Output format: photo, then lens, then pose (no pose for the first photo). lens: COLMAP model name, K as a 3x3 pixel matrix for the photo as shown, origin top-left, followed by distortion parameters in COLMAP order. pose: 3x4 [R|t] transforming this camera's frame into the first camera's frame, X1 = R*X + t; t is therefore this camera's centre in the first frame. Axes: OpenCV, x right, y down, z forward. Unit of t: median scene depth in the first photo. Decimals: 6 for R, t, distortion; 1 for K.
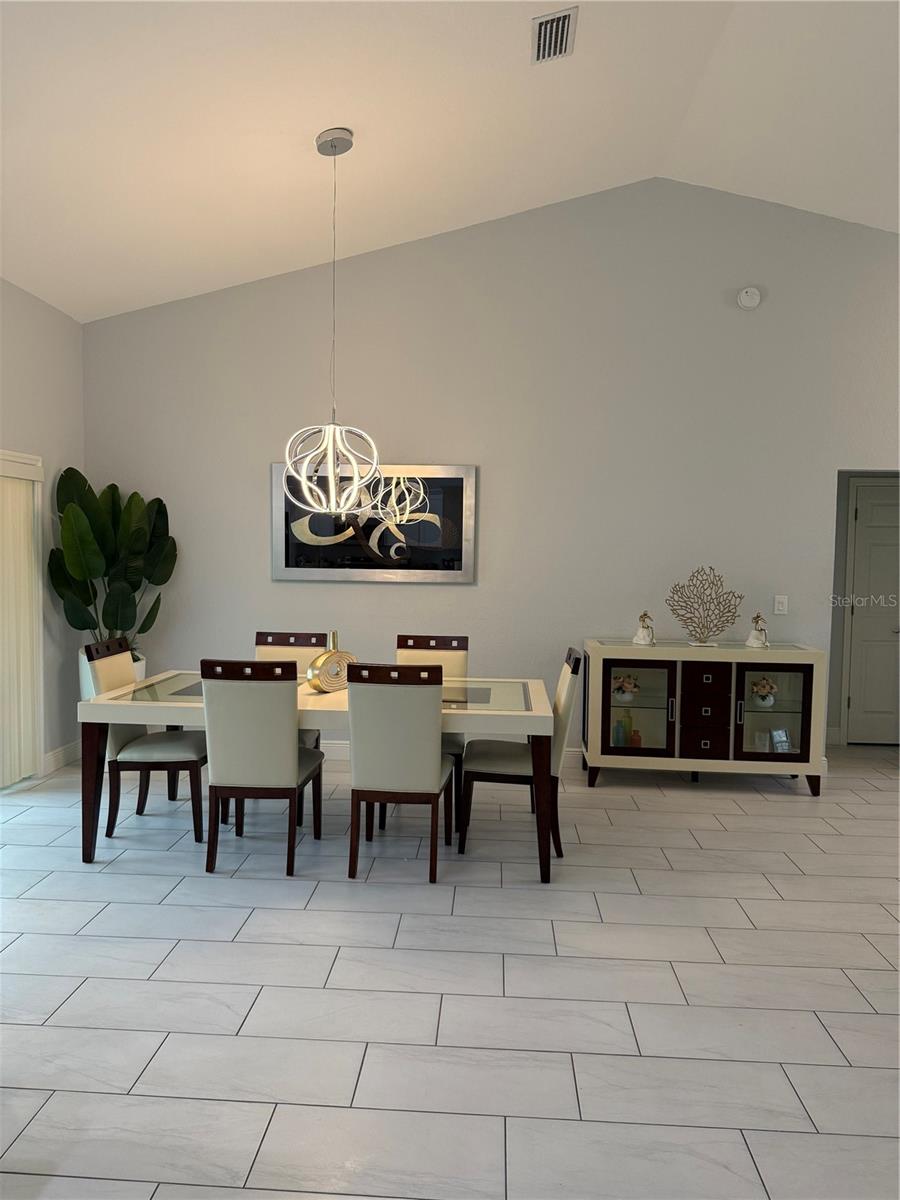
lens RADIAL K [[835.6, 0, 448.5], [0, 835.6, 603.6], [0, 0, 1]] dist [0.157287, -0.279566]
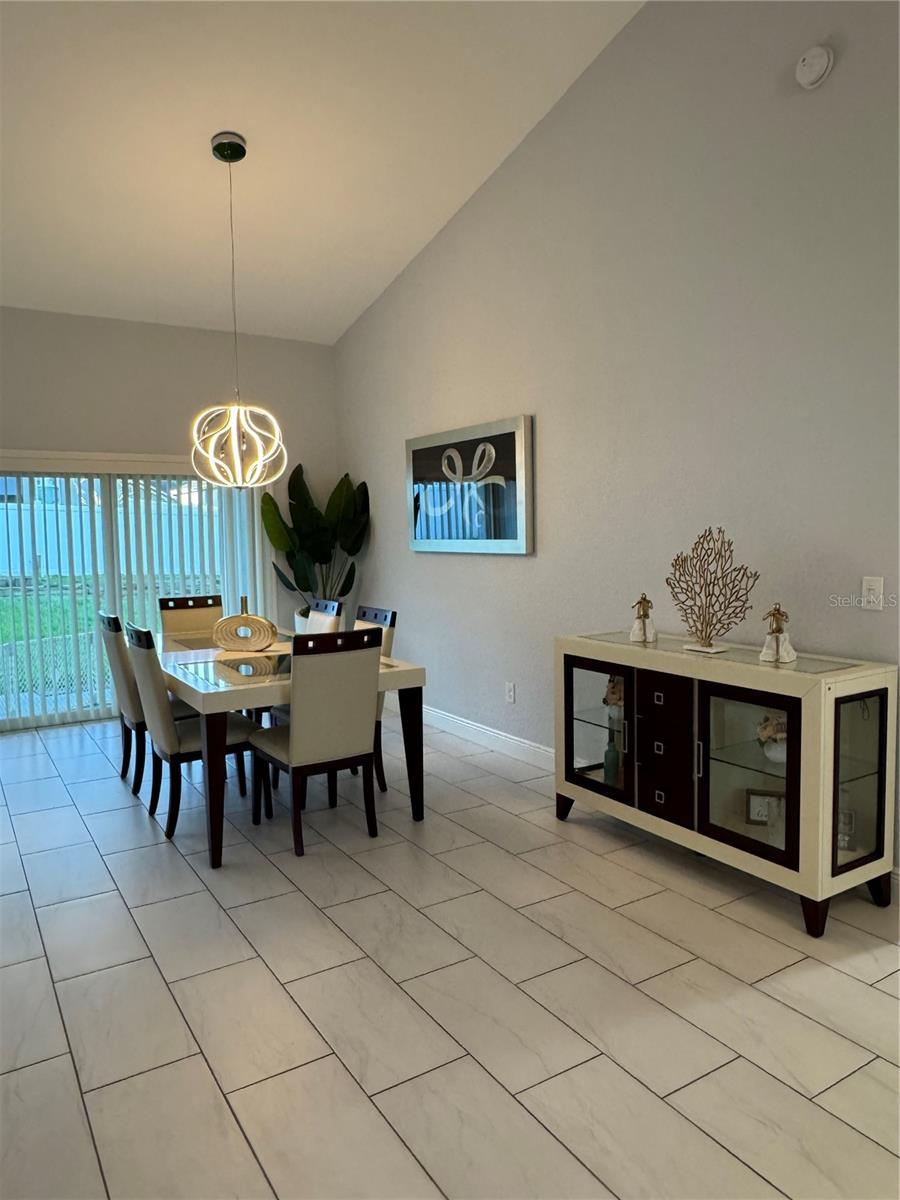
lens RADIAL K [[808.4, 0, 450.0], [0, 808.4, 600.0], [0, 0, 1]] dist [-0.001430, 0.004257]
pose [[0.577436, 0.046216, -0.815127, 0.691346], [-0.027706, 0.998931, 0.037011, -0.006194], [0.815966, 0.001213, 0.578099, 0.485589]]
